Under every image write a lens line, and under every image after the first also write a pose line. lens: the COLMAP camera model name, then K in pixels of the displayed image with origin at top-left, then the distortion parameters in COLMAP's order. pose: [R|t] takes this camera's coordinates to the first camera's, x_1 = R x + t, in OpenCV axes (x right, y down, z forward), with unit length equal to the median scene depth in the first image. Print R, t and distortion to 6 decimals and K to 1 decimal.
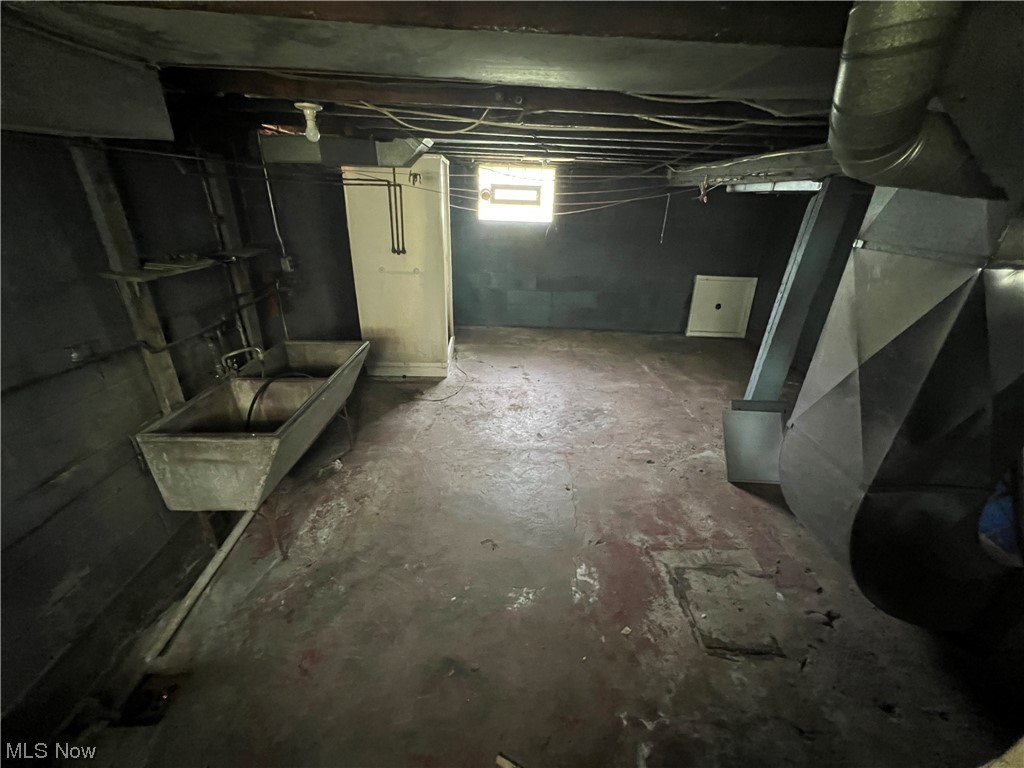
lens RADIAL K [[409.9, 0, 512.9], [0, 409.9, 383.6], [0, 0, 1]] dist [-0.003923, 0.000251]
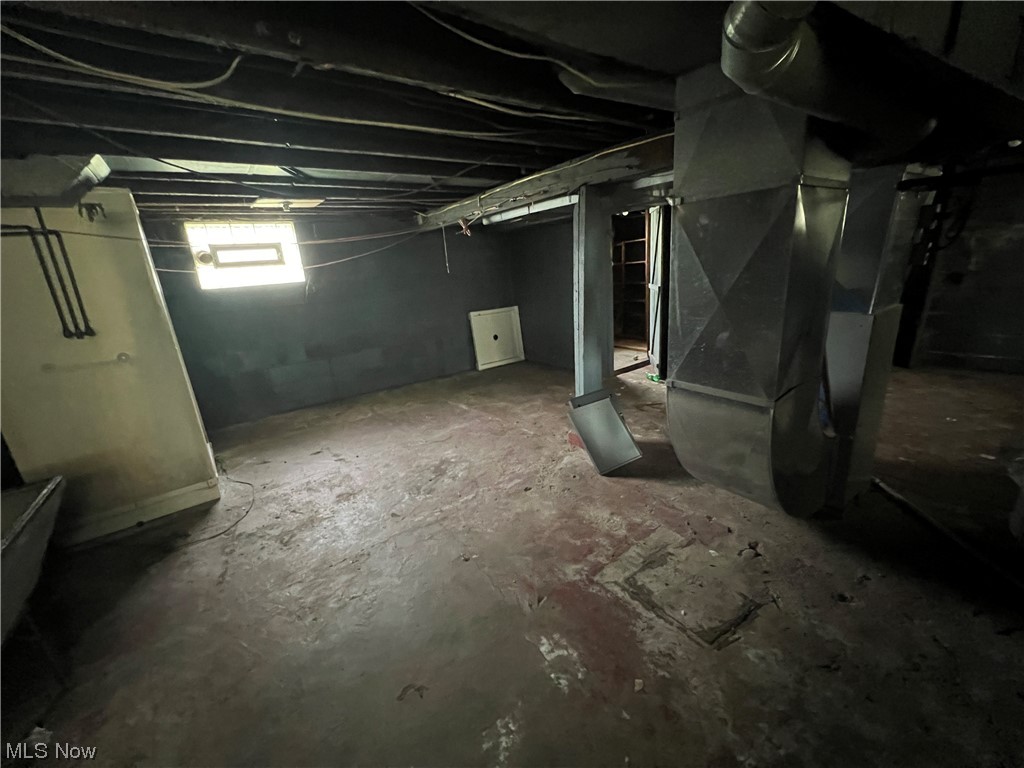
lens RADIAL K [[409.9, 0, 512.3], [0, 409.9, 384.2], [0, 0, 1]] dist [-0.003923, 0.000251]
pose [[0.806972, -0.253082, 0.533616, -0.111862], [0.338767, 0.938466, -0.067215, 0.022120], [-0.483769, 0.235012, 0.843052, 0.193036]]
